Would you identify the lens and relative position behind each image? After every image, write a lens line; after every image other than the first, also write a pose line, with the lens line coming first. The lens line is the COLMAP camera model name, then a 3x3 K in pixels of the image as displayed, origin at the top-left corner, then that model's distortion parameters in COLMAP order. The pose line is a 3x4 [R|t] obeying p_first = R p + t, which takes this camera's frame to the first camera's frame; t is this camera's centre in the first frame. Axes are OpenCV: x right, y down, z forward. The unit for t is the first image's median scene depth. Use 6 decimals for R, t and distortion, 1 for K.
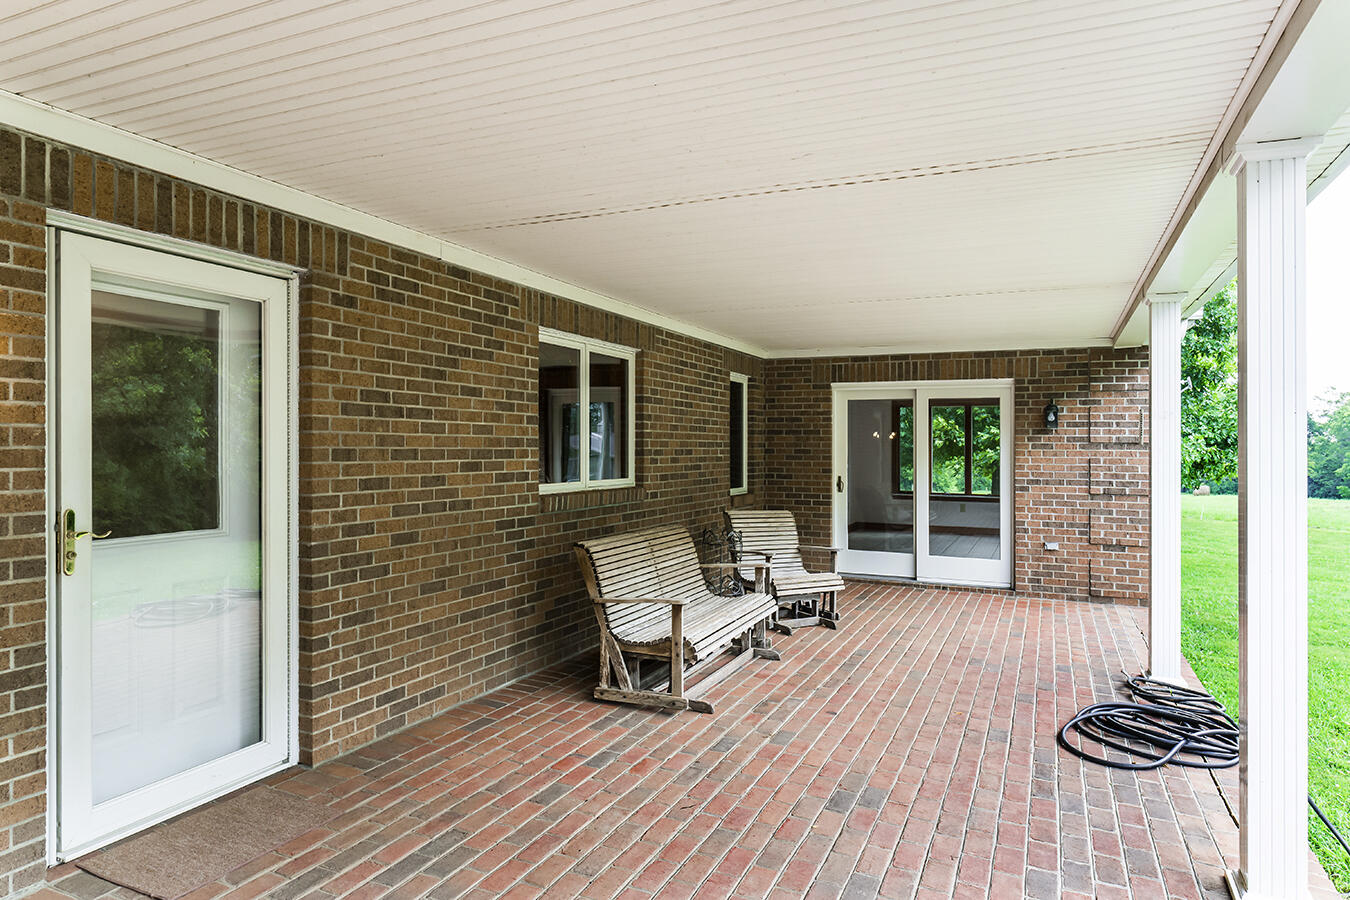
lens RADIAL K [[846.4, 0, 675.0], [0, 846.4, 450.0], [0, 0, 1]] dist [-0.000040, -0.000031]
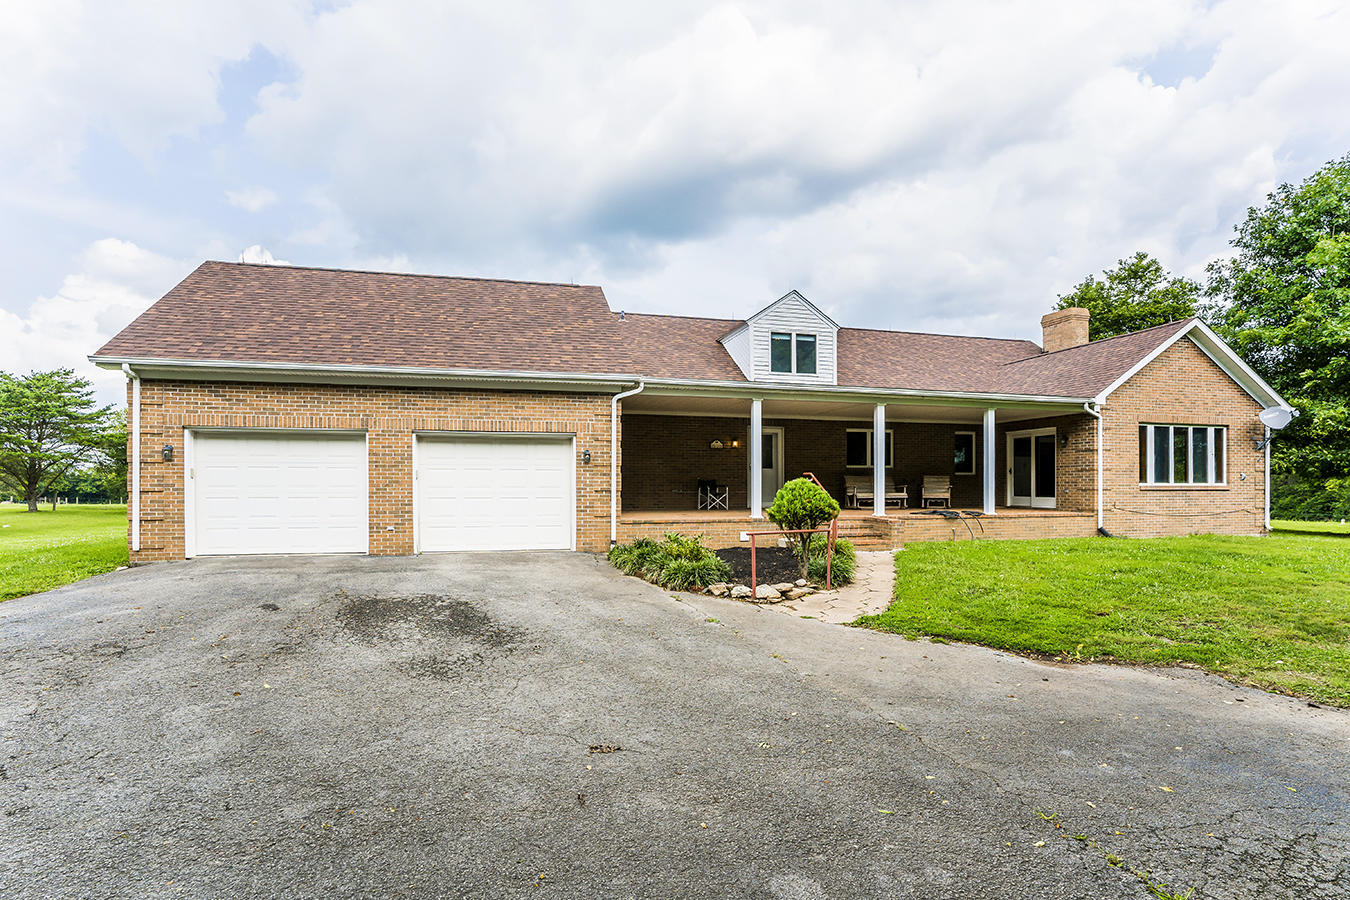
lens RADIAL K [[727.6, 0, 675.1], [0, 727.6, 480.8], [0, 0, 1]] dist [-0.014023, -0.000207]
pose [[0.629239, -0.003568, -0.777203, 1.359862], [0.000011, 0.999989, -0.004583, 0.087308], [0.777212, 0.002875, 0.629233, -1.264294]]
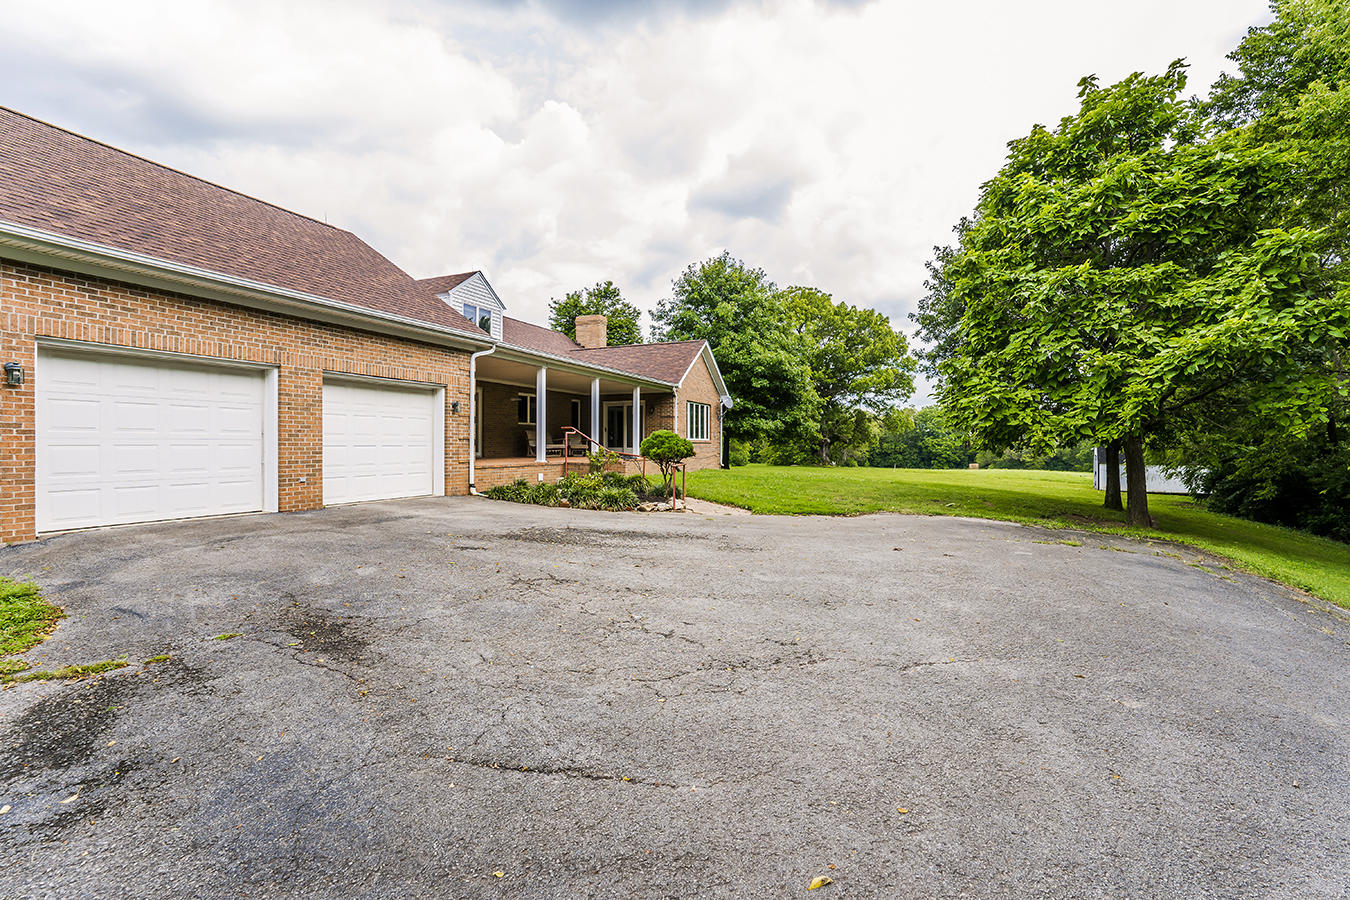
lens RADIAL K [[639.4, 0, 675.0], [0, 639.4, 450.0], [0, 0, 1]] dist [-0.001735, -0.000056]
pose [[0.999750, -0.006379, 0.021425, 0.472753], [0.006212, 0.999950, 0.007818, 0.119339], [-0.021474, -0.007683, 0.999740, -1.952449]]
